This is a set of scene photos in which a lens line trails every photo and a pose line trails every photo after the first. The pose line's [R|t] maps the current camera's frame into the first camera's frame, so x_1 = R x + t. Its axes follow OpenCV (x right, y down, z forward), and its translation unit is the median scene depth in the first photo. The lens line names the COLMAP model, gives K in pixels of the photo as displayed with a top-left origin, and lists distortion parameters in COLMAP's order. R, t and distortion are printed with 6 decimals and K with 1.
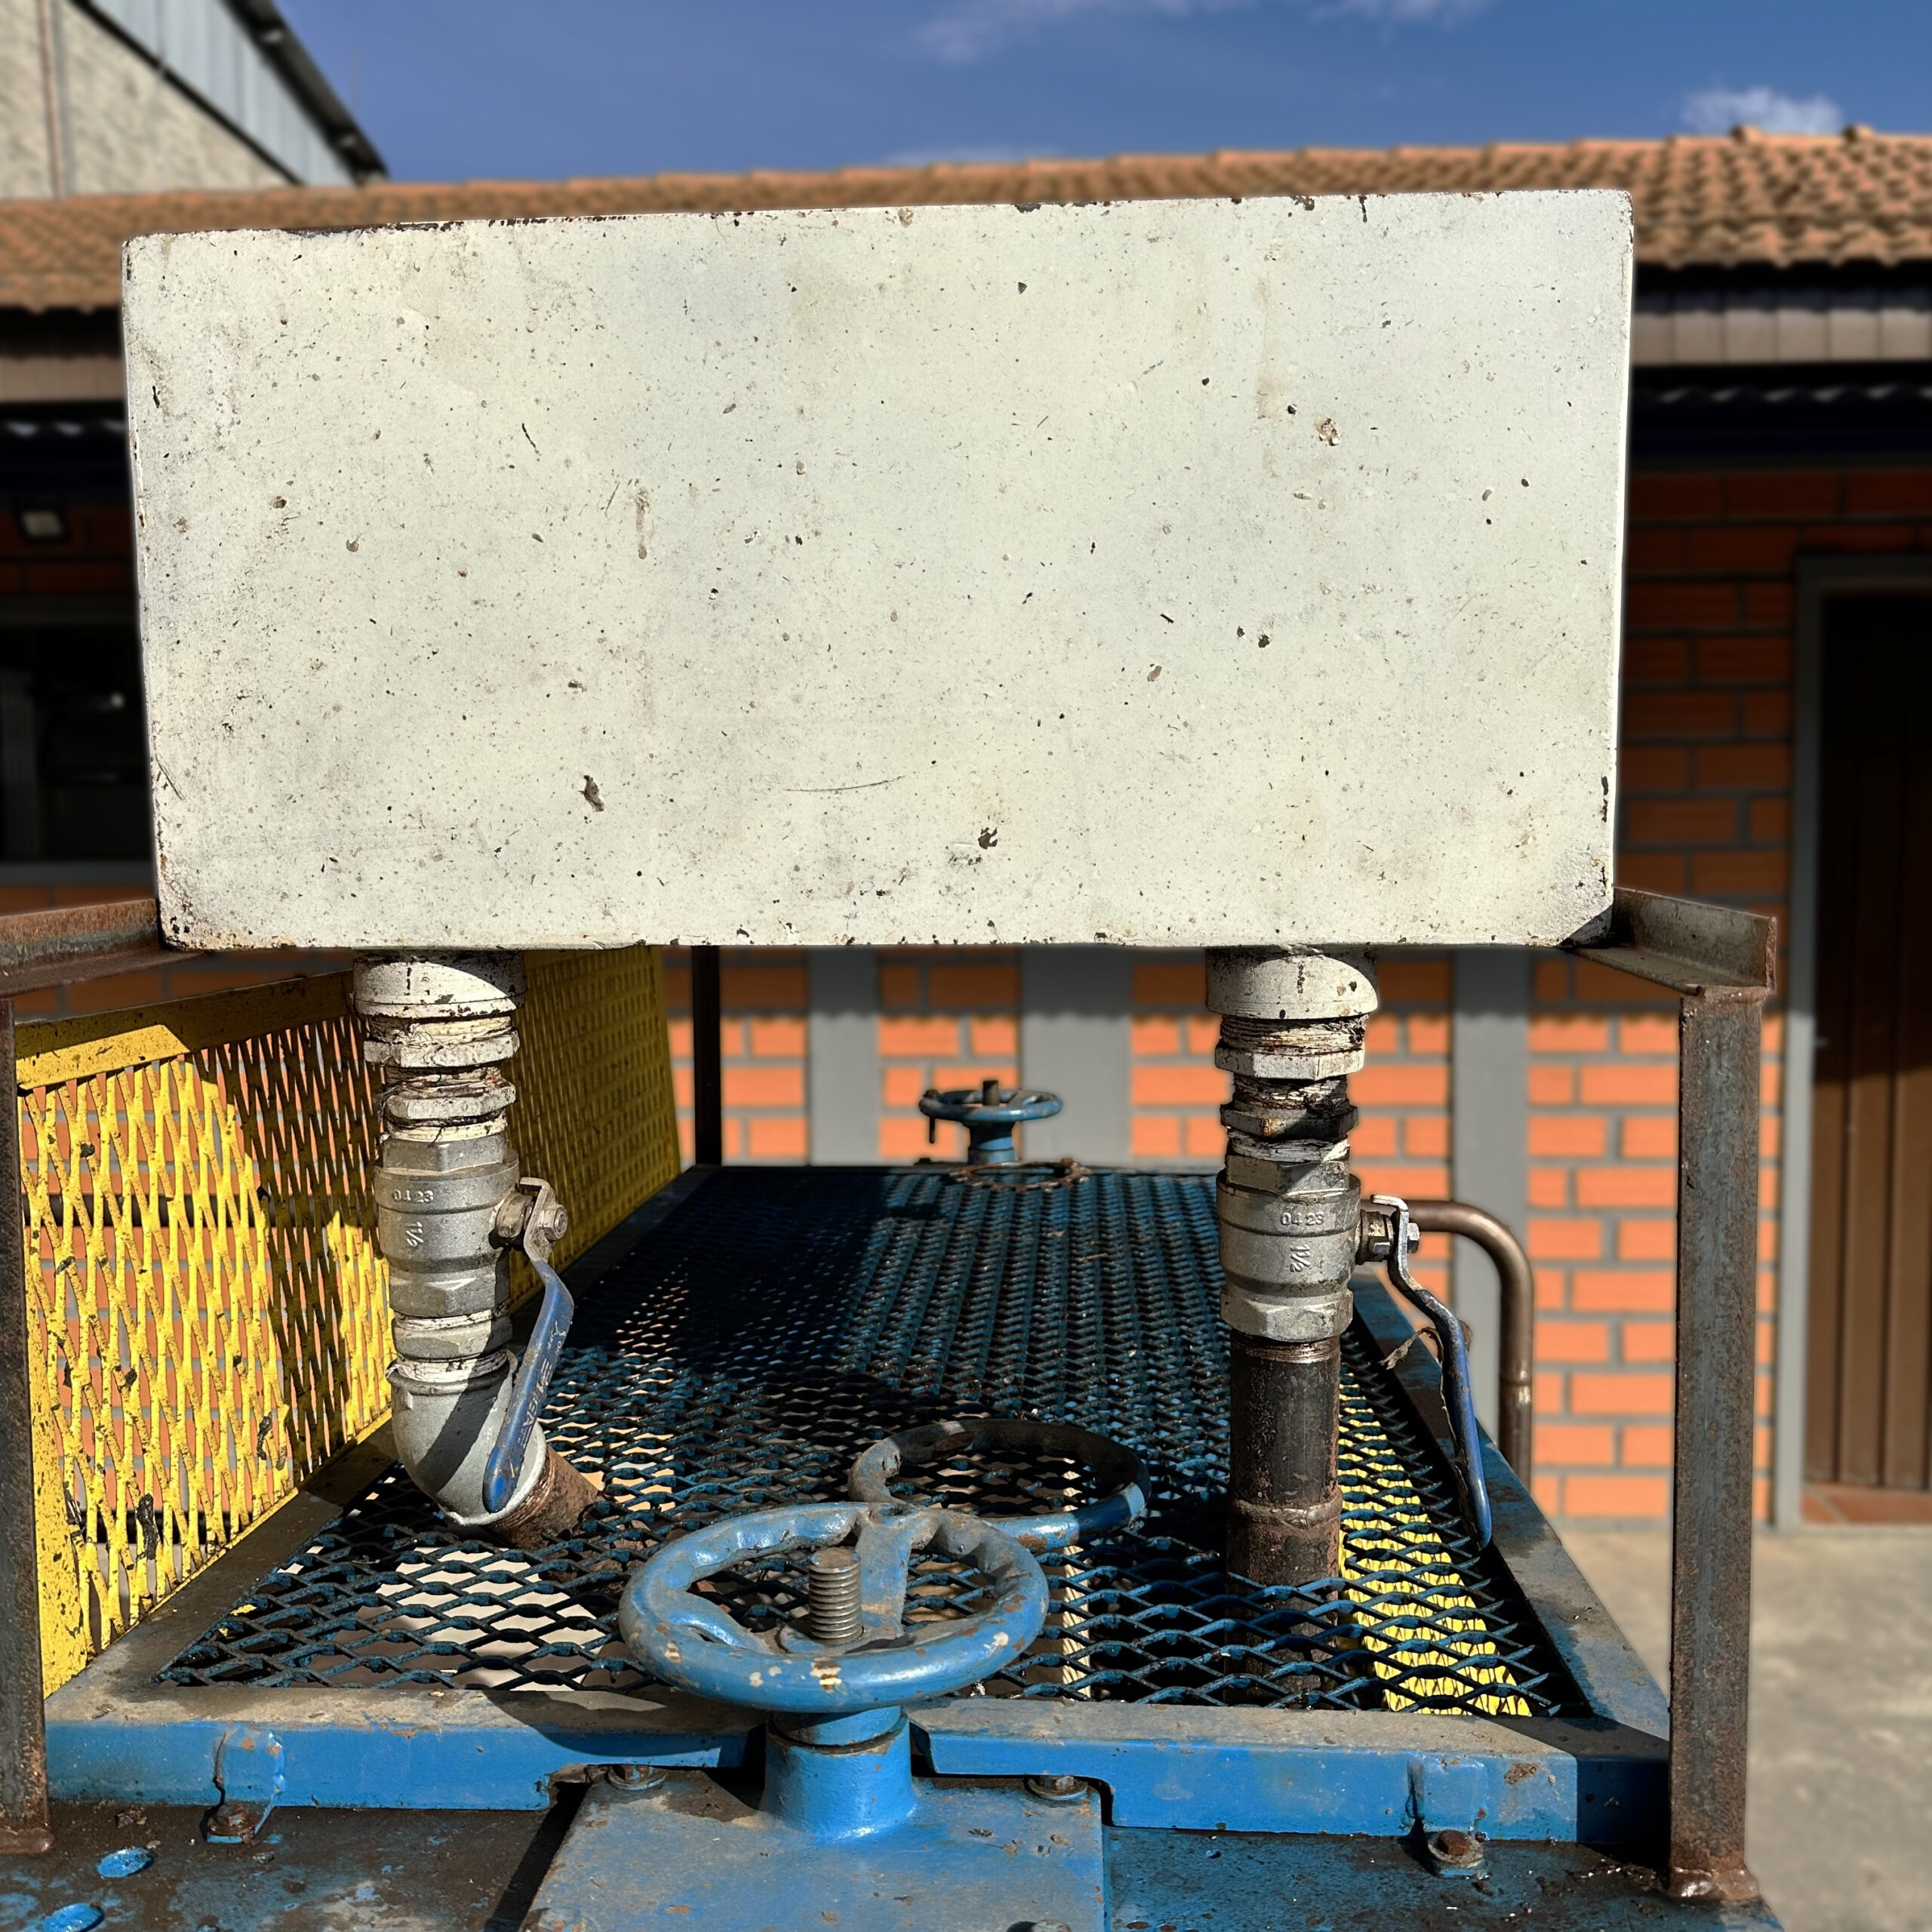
lens RADIAL K [[1898.6, 0, 969.0], [0, 1898.6, 958.7], [0, 0, 1]] dist [0.206464, -0.495536]
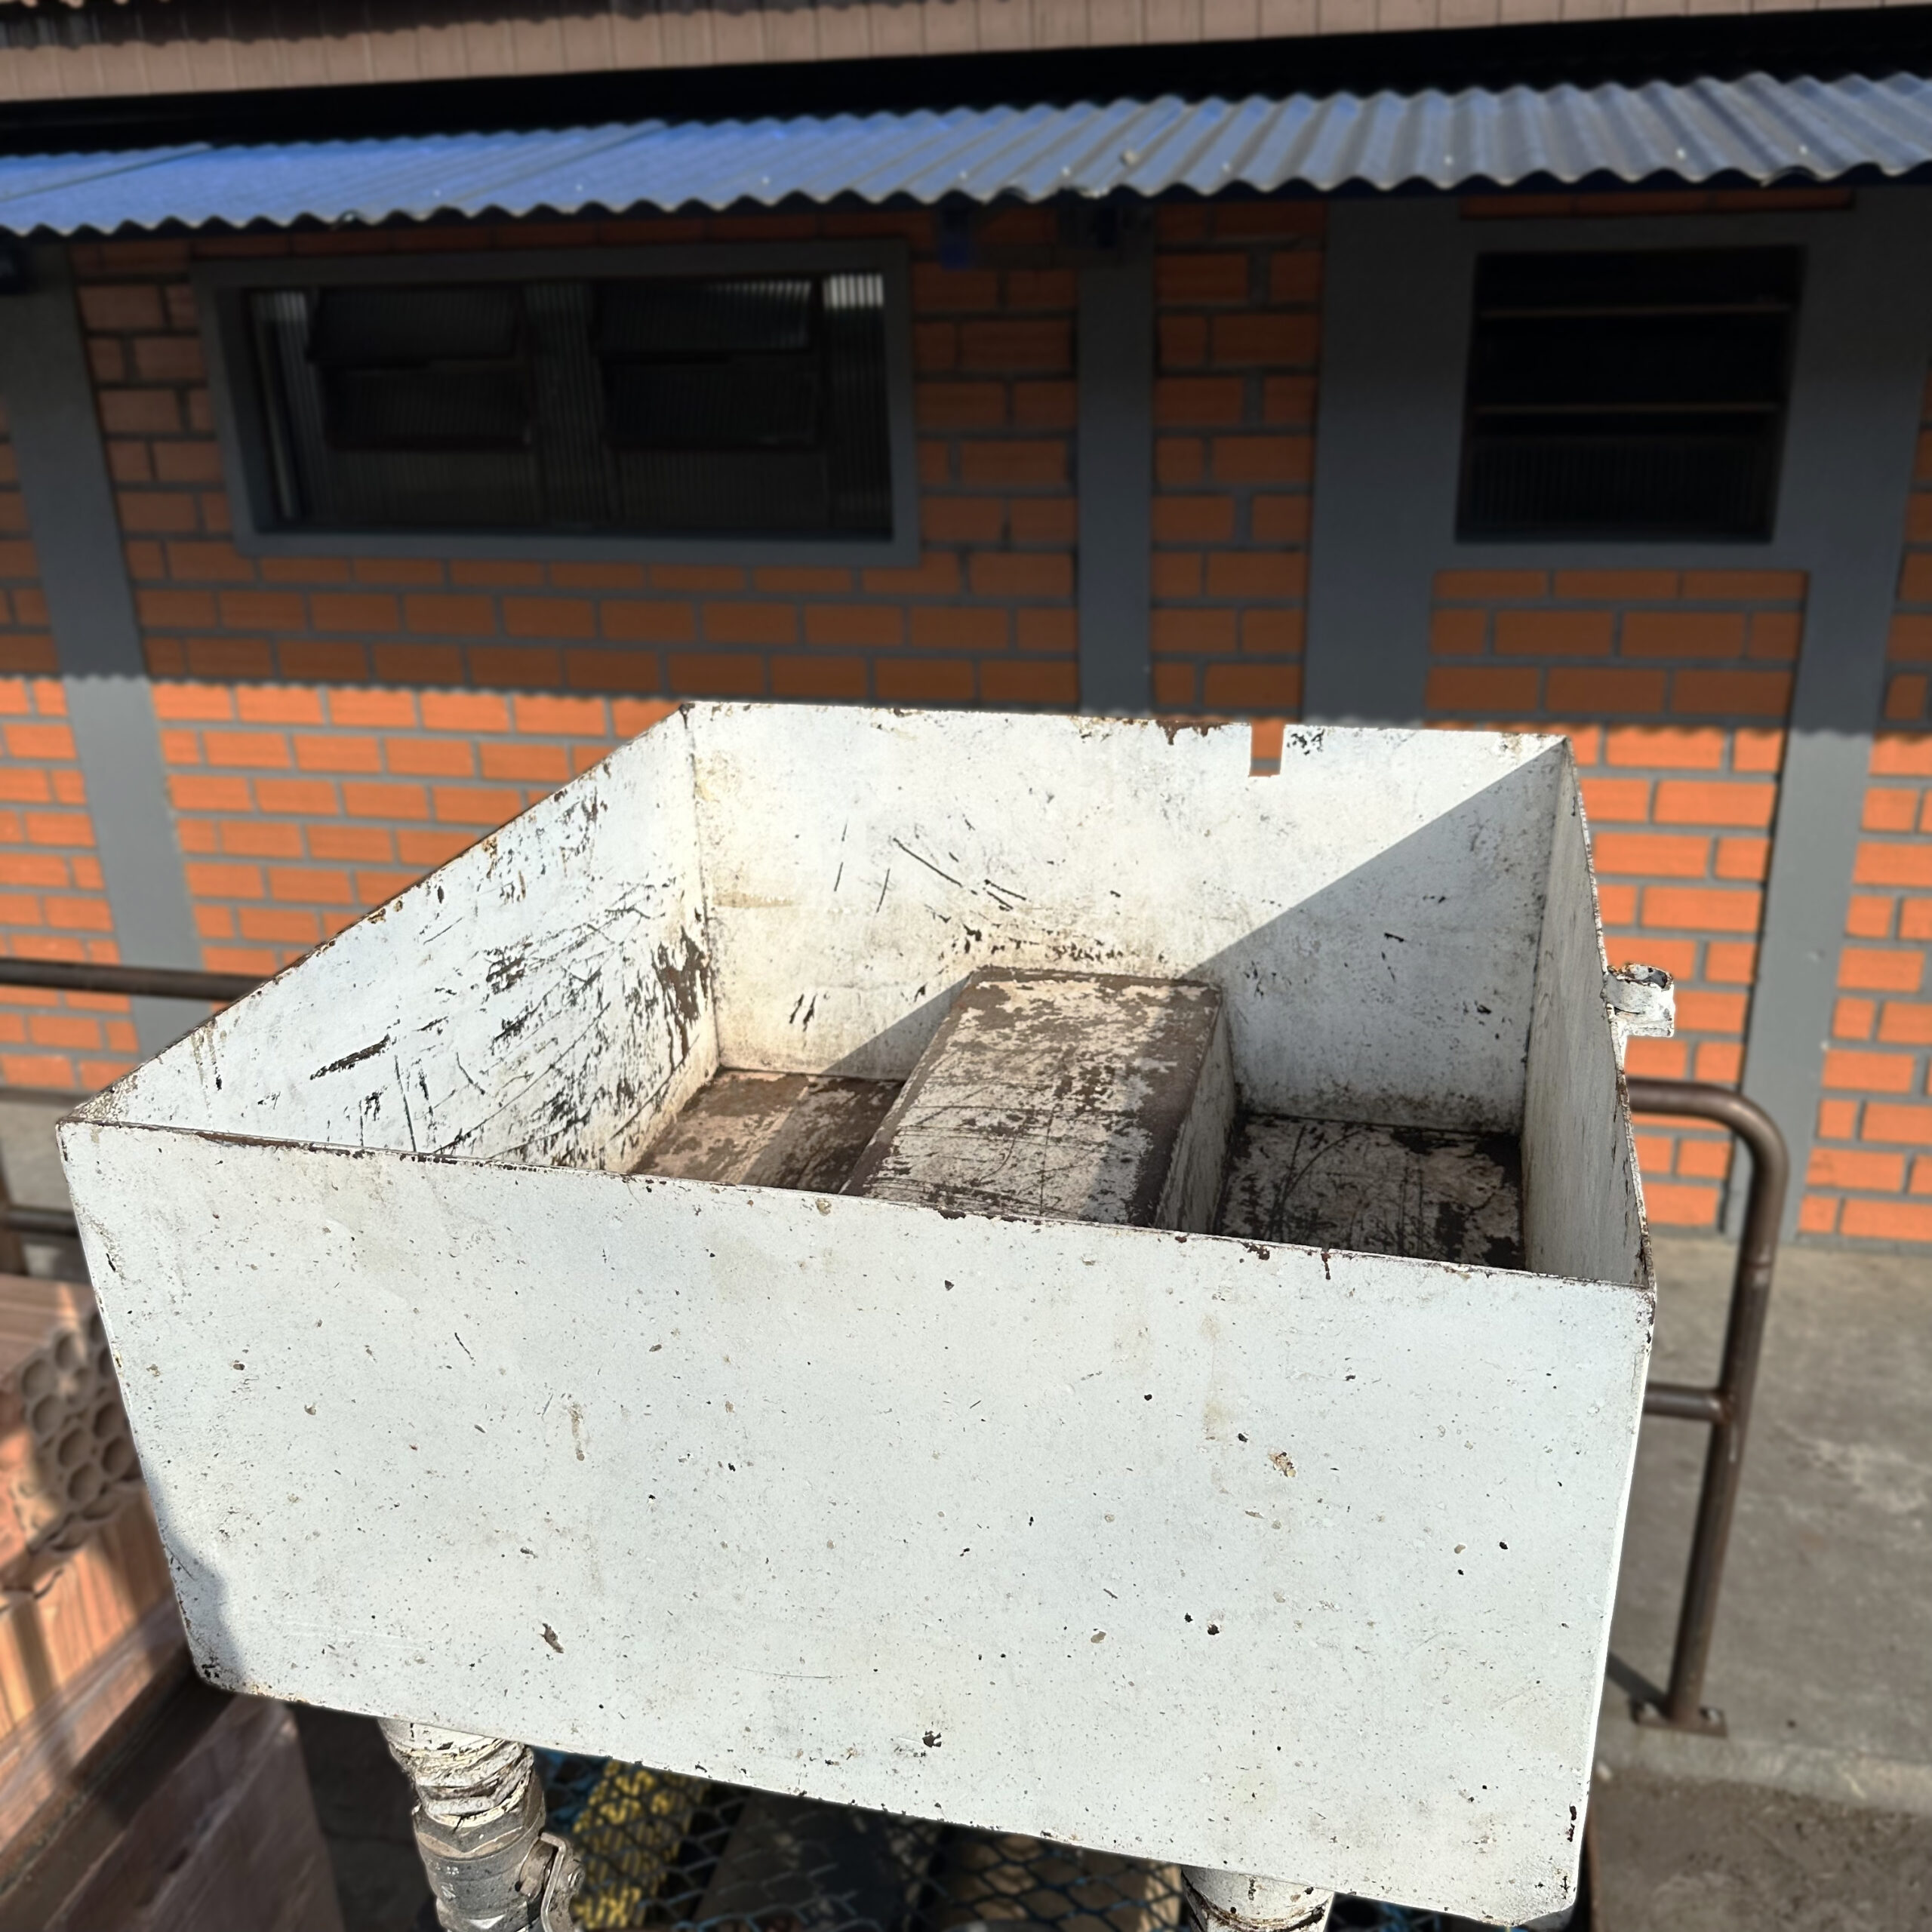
lens RADIAL K [[1898.6, 0, 969.0], [0, 1898.6, 958.7], [0, 0, 1]] dist [0.206464, -0.495536]
pose [[0.983001, 0.053233, -0.175716, 0.182775], [0.005049, 0.948846, 0.315698, -0.760762], [0.183533, -0.311218, 0.932448, 0.204186]]
